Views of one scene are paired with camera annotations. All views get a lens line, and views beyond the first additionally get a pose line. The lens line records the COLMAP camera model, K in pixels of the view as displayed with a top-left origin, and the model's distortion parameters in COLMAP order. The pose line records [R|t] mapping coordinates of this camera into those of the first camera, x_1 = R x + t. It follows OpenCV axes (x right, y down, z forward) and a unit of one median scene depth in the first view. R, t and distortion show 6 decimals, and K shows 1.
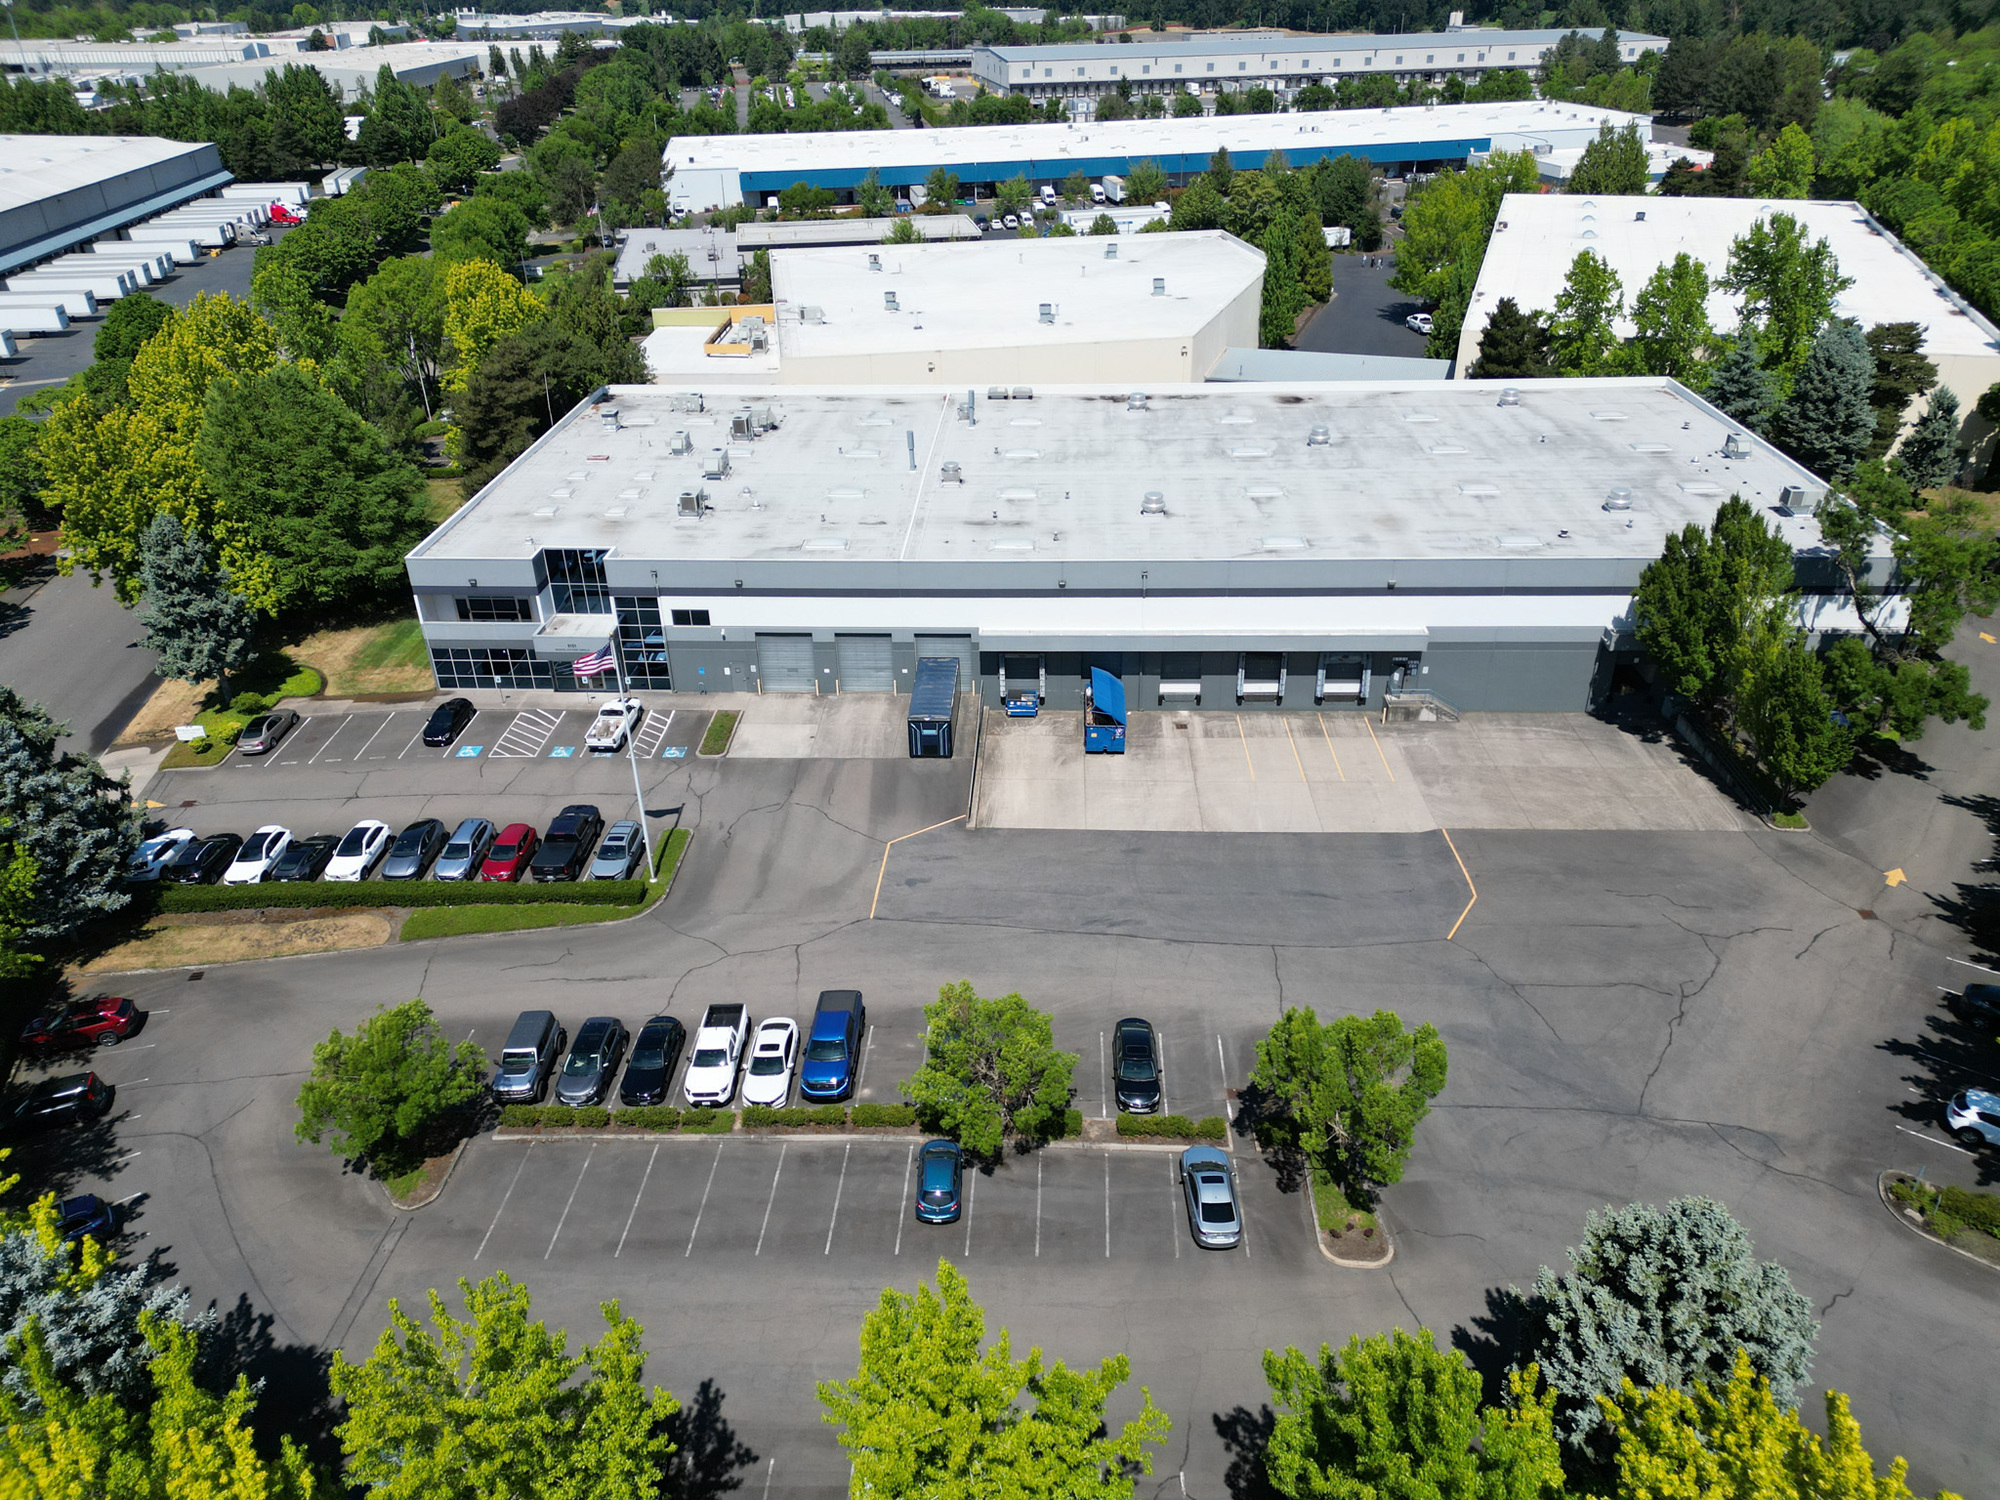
lens RADIAL K [[1396.2, 0, 1000.0], [0, 1396.2, 750.0], [0, 0, 1]] dist [0.094919, -0.109561]
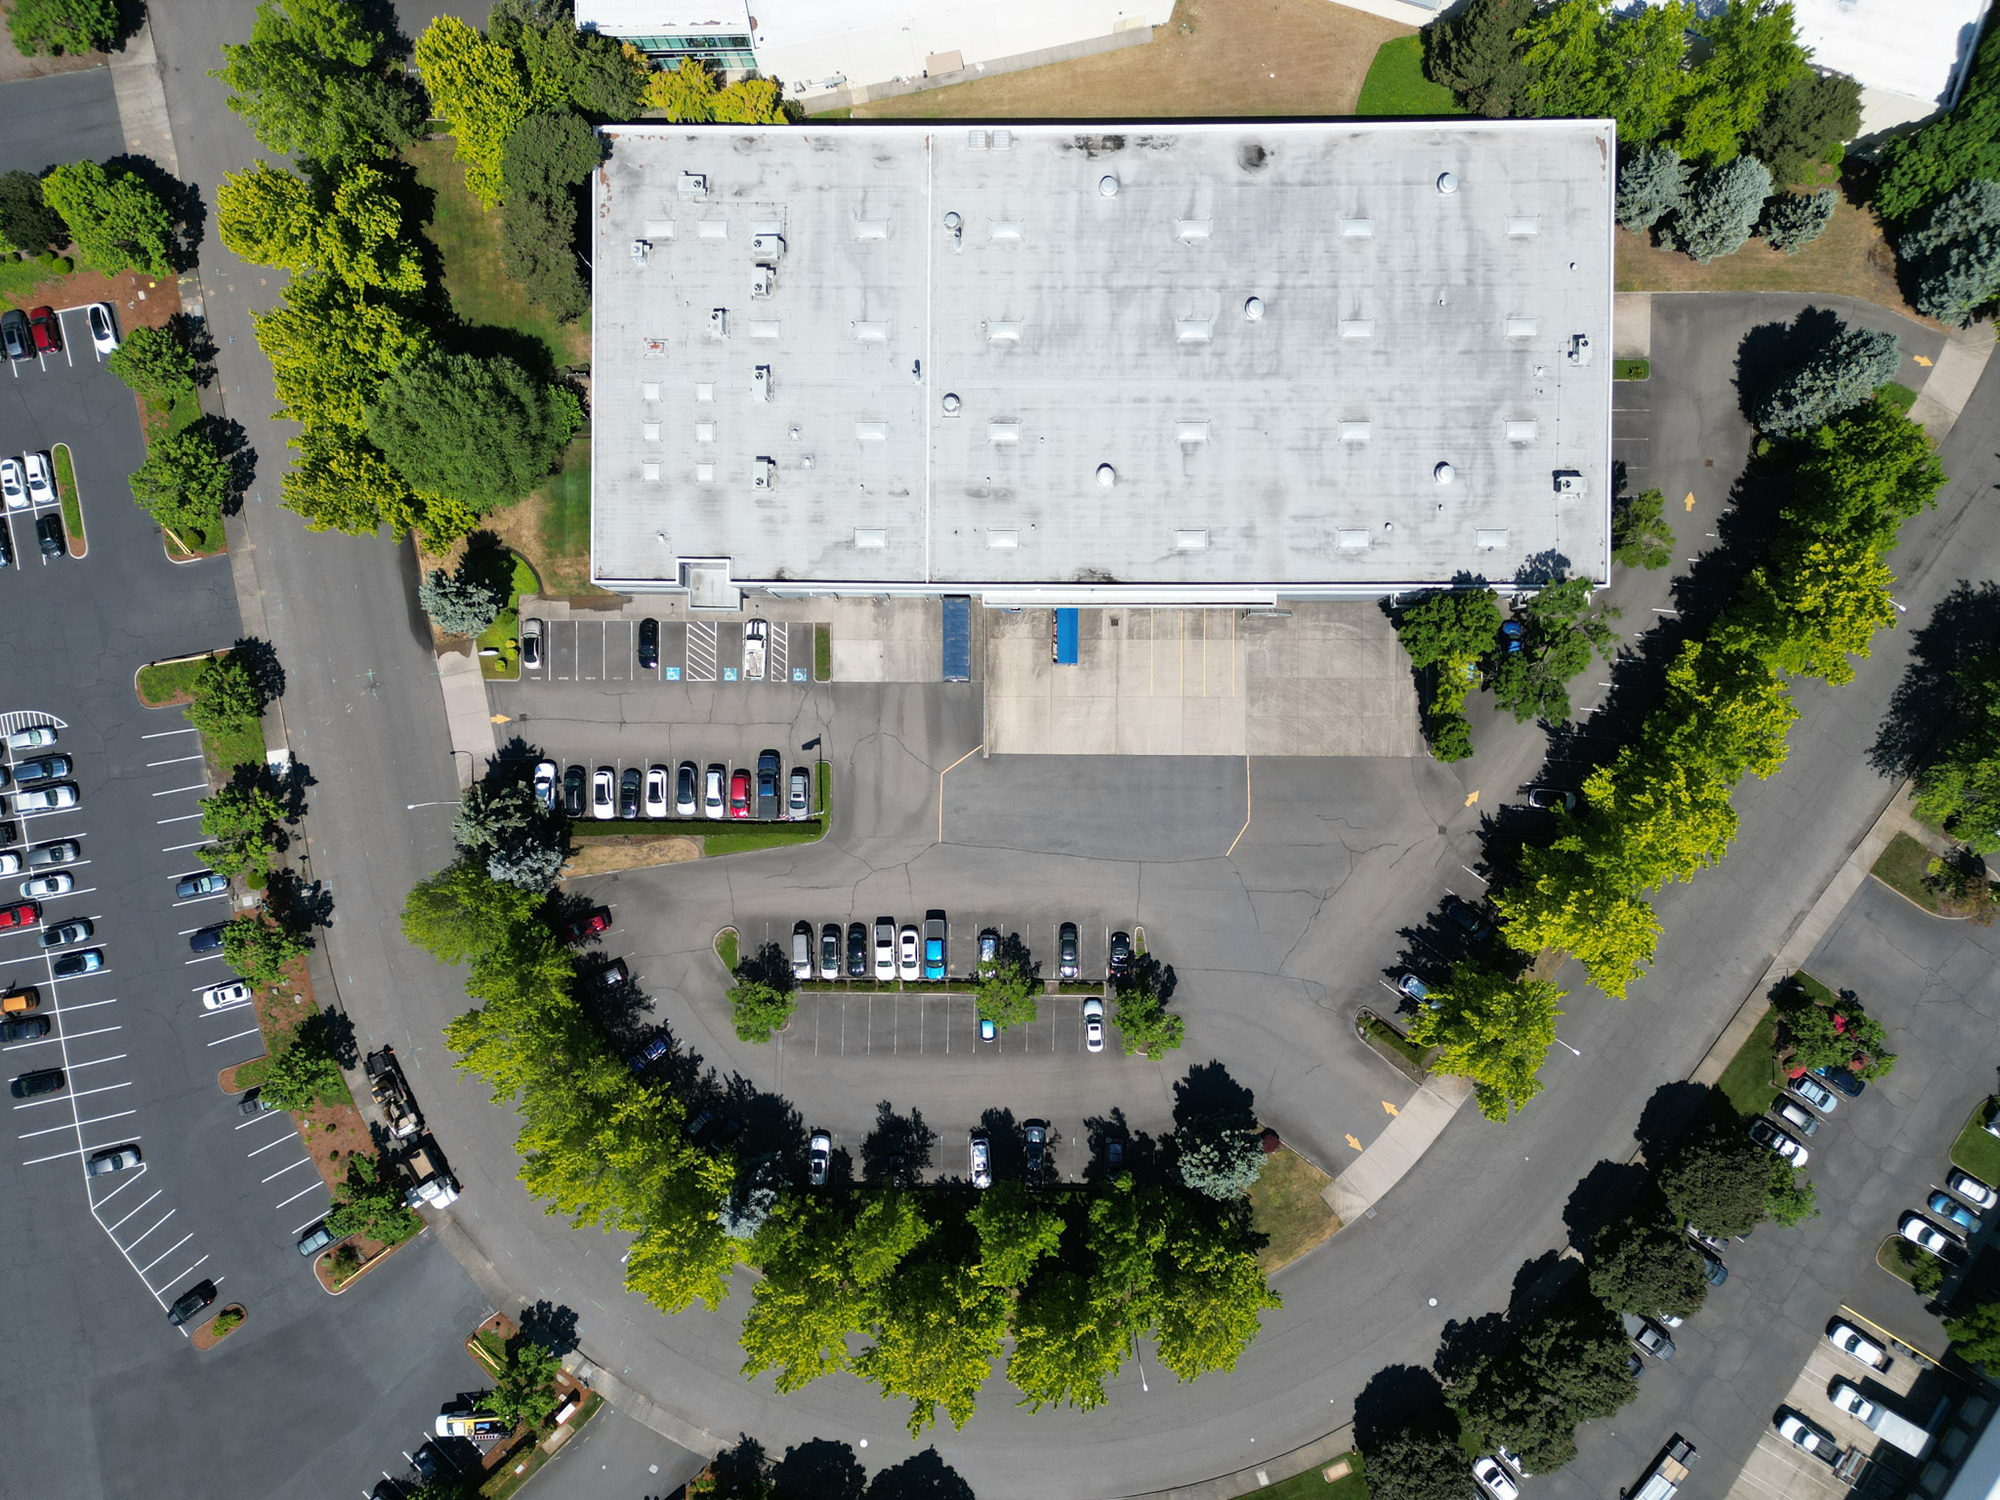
lens RADIAL K [[1396.2, 0, 1000.0], [0, 1396.2, 750.0], [0, 0, 1]] dist [0.094919, -0.109561]
pose [[0.999314, -0.034663, -0.013047, 0.018212], [0.028300, 0.487403, 0.872718, -1.338364], [-0.023892, -0.872489, 0.488050, 0.123756]]
